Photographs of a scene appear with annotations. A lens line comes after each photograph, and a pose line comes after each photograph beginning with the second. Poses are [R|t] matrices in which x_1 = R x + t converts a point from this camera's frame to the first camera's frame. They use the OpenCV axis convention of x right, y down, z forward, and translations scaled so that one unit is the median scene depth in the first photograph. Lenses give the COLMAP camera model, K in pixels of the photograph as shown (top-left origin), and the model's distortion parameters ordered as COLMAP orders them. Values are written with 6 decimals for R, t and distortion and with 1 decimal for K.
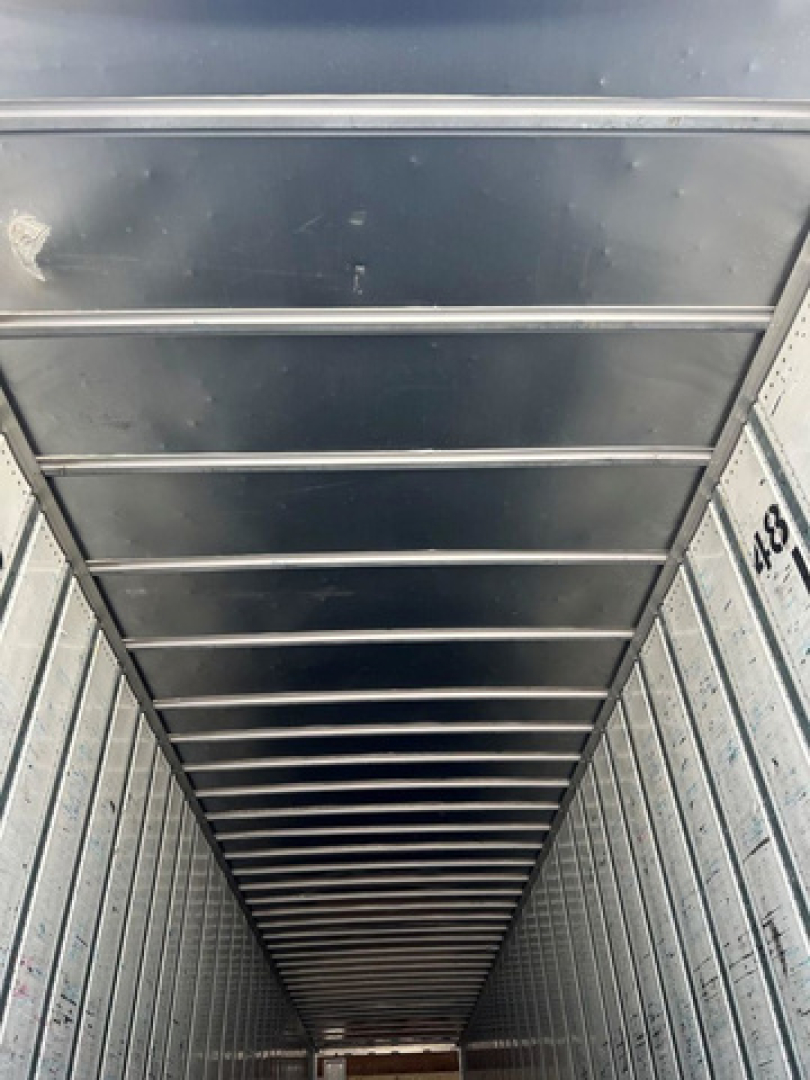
lens RADIAL K [[811.2, 0, 410.6], [0, 811.2, 545.5], [0, 0, 1]] dist [0.043597, -0.051235]
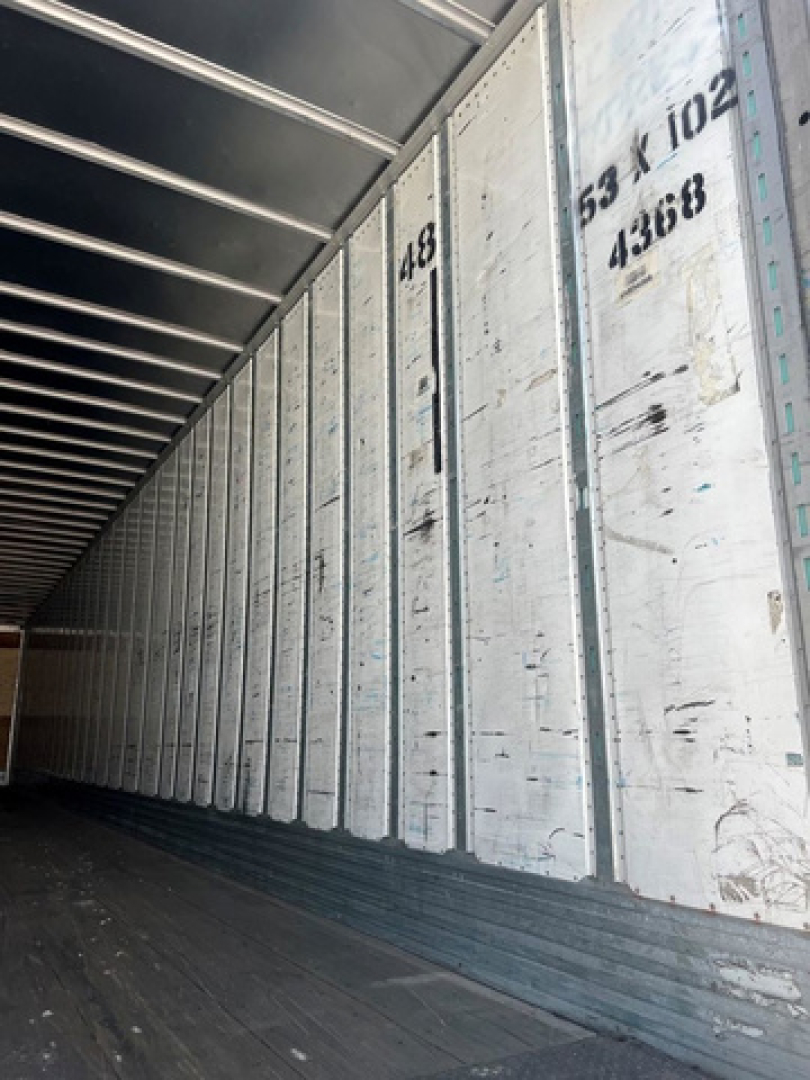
lens RADIAL K [[811.2, 0, 410.6], [0, 811.2, 545.5], [0, 0, 1]] dist [0.043597, -0.051235]
pose [[0.876033, 0.147640, 0.459096, -0.014270], [-0.322871, 0.886697, 0.330941, -0.012484], [-0.358219, -0.438144, 0.824445, -0.058706]]
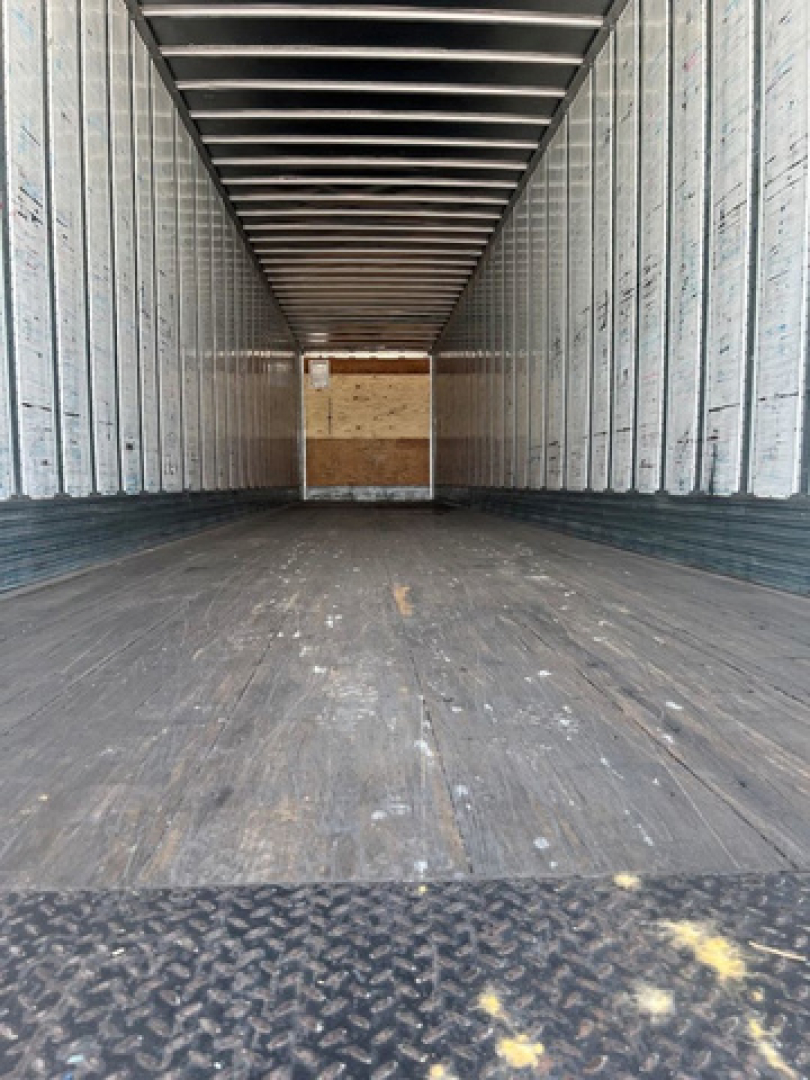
lens RADIAL K [[811.2, 0, 410.6], [0, 811.2, 545.5], [0, 0, 1]] dist [0.043597, -0.051235]
pose [[0.998650, 0.031936, 0.040962, -0.018613], [-0.051324, 0.727856, 0.683807, 0.159697], [-0.007977, -0.684986, 0.728513, 0.059015]]
